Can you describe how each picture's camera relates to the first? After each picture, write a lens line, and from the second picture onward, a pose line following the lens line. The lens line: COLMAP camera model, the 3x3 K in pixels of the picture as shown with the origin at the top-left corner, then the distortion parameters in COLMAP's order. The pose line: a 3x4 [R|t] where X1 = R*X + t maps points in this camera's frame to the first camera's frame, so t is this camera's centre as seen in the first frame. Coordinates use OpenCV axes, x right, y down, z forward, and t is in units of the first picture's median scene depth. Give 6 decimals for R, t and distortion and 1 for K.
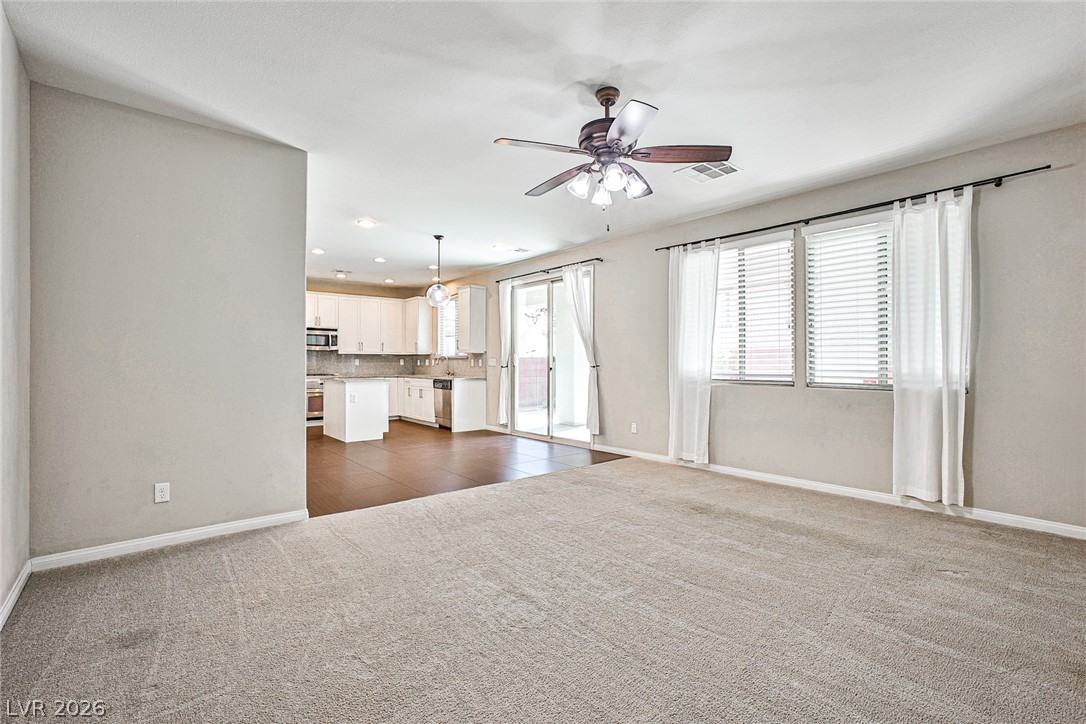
lens RADIAL K [[487.4, 0, 546.5], [0, 487.4, 358.9], [0, 0, 1]] dist [-0.029496, 0.009351]
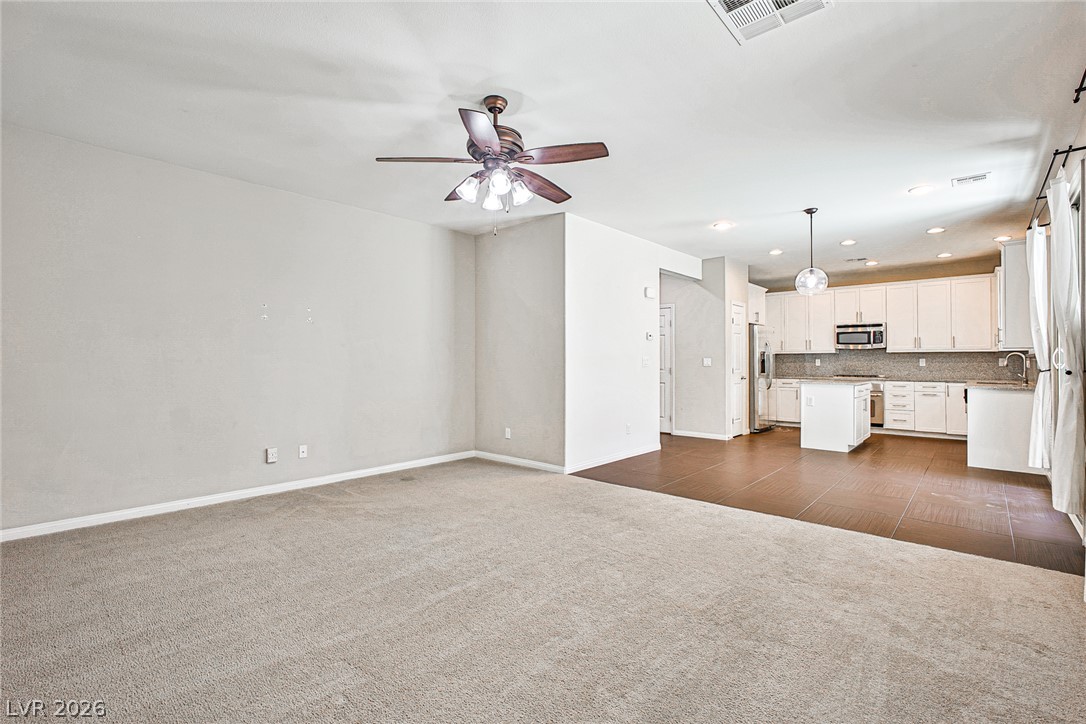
lens RADIAL K [[487.4, 0, 547.4], [0, 487.4, 358.2], [0, 0, 1]] dist [-0.029496, 0.009351]
pose [[0.124209, -0.009850, -0.992207, 0.370554], [0.008925, 0.999921, -0.008810, 0.002167], [0.992216, -0.007761, 0.124287, 0.313764]]
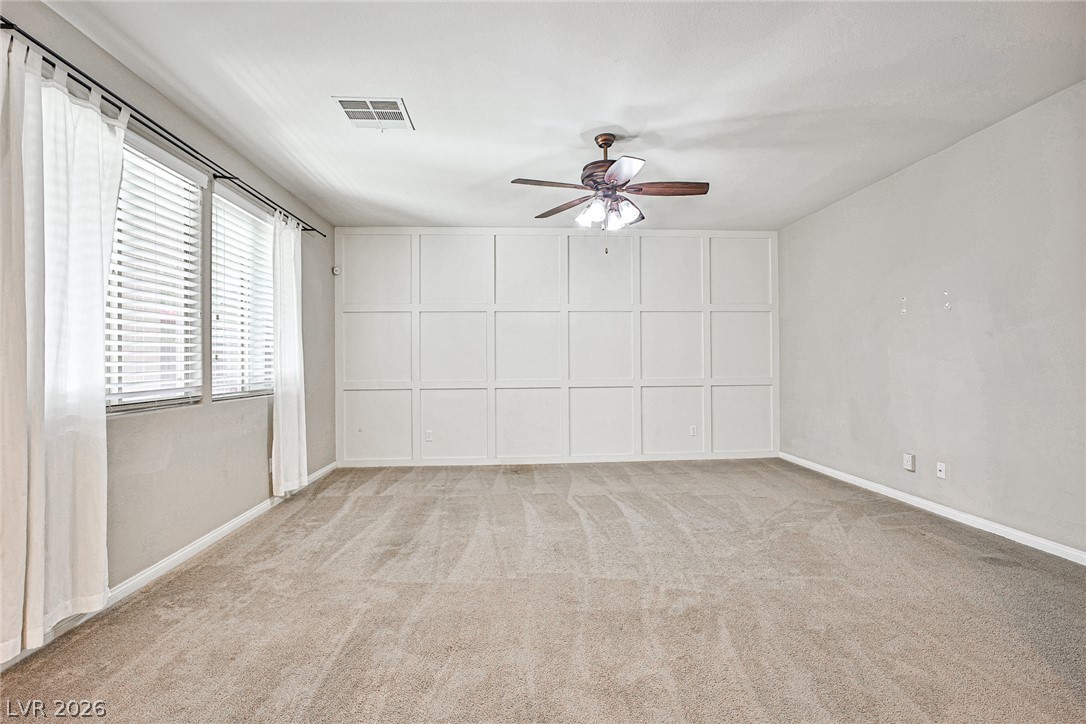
lens RADIAL K [[487.4, 0, 541.2], [0, 487.4, 362.2], [0, 0, 1]] dist [-0.029496, 0.009351]
pose [[-0.799162, 0.006514, 0.601081, -0.147399], [0.004445, 0.999978, -0.004926, 0.001904], [-0.601100, -0.001265, -0.799173, 0.657772]]
